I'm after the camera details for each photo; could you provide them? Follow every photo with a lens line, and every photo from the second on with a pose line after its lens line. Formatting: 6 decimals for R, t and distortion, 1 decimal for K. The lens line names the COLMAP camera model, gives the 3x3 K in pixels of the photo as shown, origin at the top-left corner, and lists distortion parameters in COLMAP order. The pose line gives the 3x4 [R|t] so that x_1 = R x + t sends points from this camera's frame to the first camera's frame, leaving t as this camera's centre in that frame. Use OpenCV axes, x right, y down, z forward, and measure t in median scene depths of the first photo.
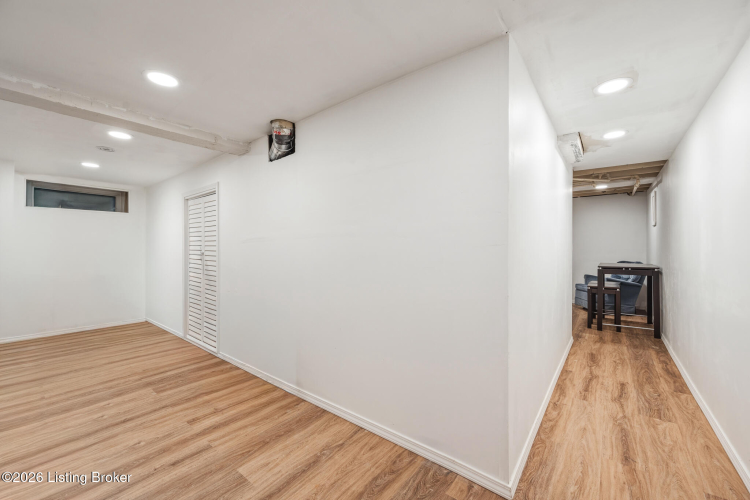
lens RADIAL K [[304.9, 0, 374.2], [0, 304.9, 247.4], [0, 0, 1]] dist [0.000846, 0.000774]
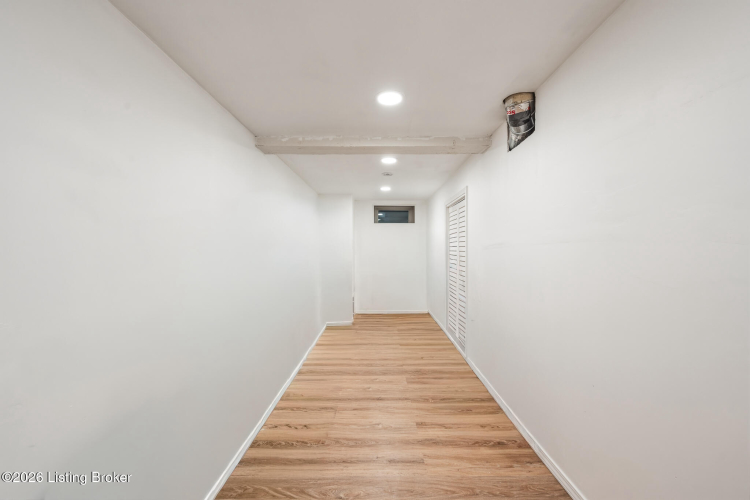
lens RADIAL K [[303.9, 0, 375.5], [0, 303.9, 252.7], [0, 0, 1]] dist [-0.000492, -0.000154]
pose [[0.628405, 0.007456, -0.777851, 0.084496], [0.000395, 0.999951, 0.009905, -0.014074], [0.777886, -0.006532, 0.628371, 0.215482]]
